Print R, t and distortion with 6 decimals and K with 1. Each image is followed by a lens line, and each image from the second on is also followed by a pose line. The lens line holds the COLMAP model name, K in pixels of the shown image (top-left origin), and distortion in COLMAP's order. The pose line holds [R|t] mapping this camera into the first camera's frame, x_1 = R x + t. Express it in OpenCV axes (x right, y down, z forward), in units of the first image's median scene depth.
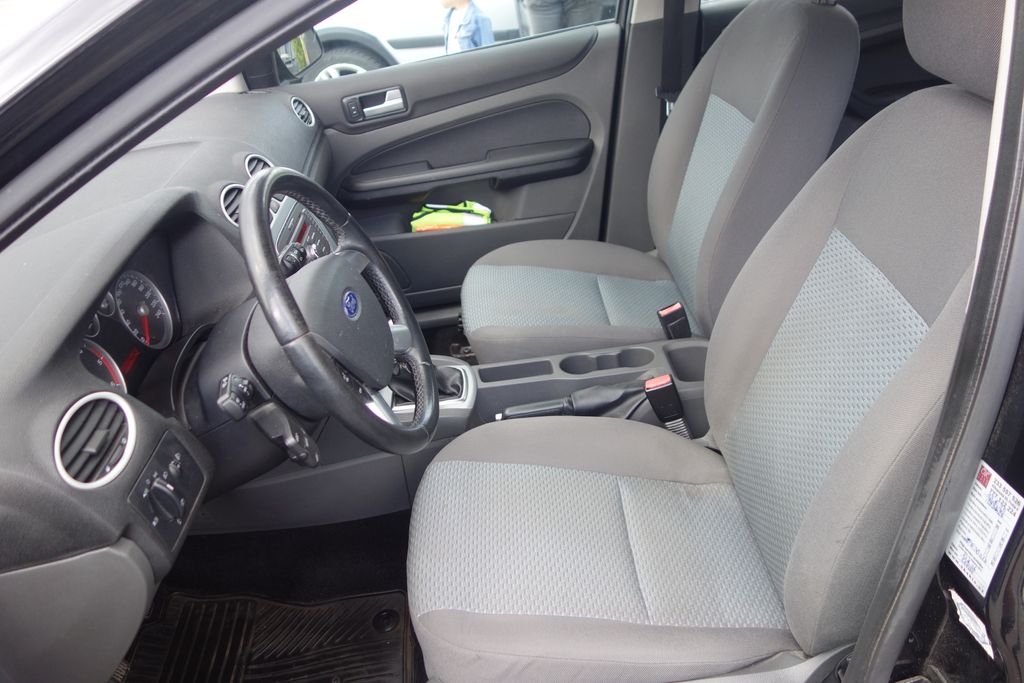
lens RADIAL K [[808.0, 0, 512.0], [0, 808.0, 341.5], [0, 0, 1]] dist [0.011325, -0.006474]
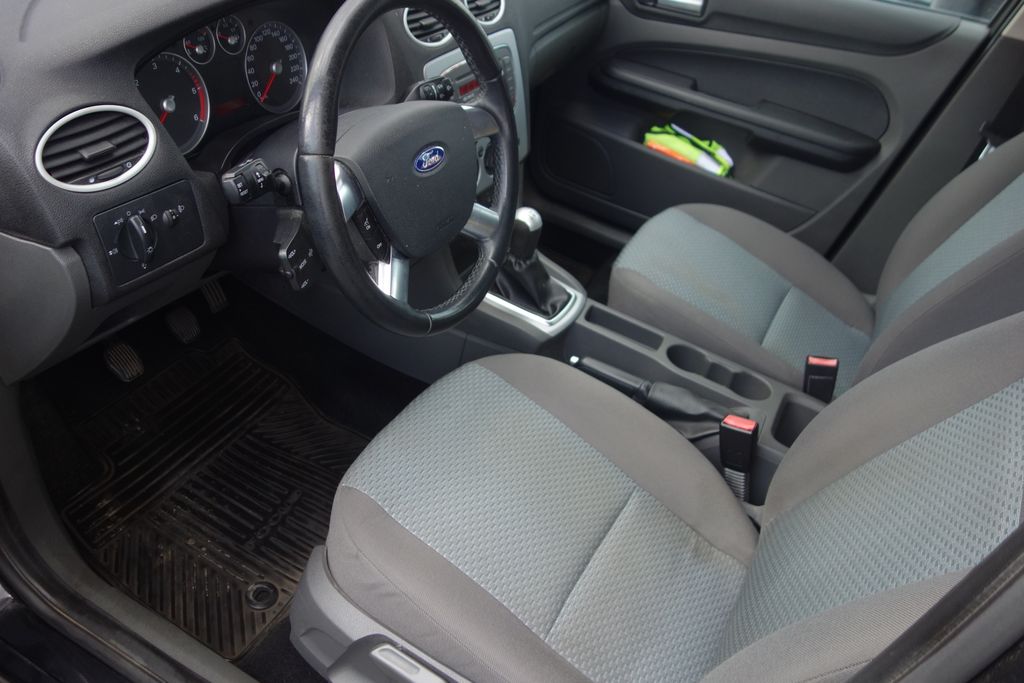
lens RADIAL K [[808.0, 0, 512.0], [0, 808.0, 341.5], [0, 0, 1]] dist [0.011325, -0.006474]
pose [[0.815980, 0.524089, -0.243940, 0.138681], [-0.492170, 0.851177, 0.182390, -0.056623], [0.303225, -0.028766, 0.952485, 0.110724]]
